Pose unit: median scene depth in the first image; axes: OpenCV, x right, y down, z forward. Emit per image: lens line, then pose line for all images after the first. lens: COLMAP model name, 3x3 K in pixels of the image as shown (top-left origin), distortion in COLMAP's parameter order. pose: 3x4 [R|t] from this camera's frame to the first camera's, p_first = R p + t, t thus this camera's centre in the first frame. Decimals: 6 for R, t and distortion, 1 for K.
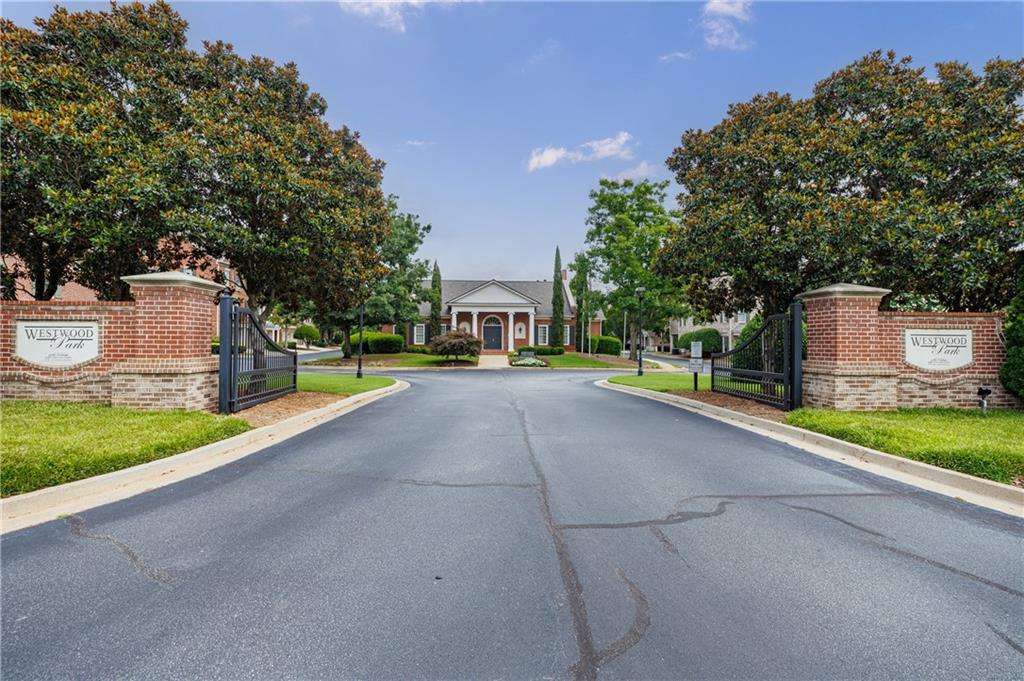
lens RADIAL K [[486.4, 0, 512.0], [0, 486.4, 340.5], [0, 0, 1]] dist [-0.000683, -0.000495]
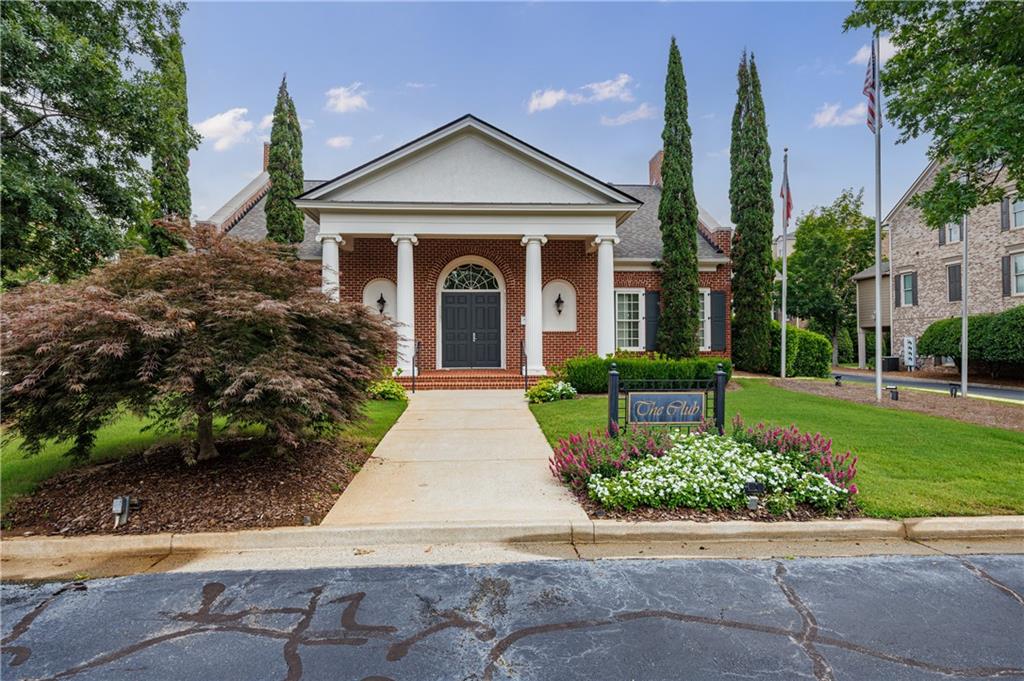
lens RADIAL K [[574.9, 0, 512.0], [0, 574.9, 340.5], [0, 0, 1]] dist [0.000585, 0.000039]
pose [[0.999882, -0.013778, 0.006775, -0.015507], [0.013859, 0.999832, -0.012022, 0.005359], [-0.006608, 0.012115, 0.999905, 0.587744]]
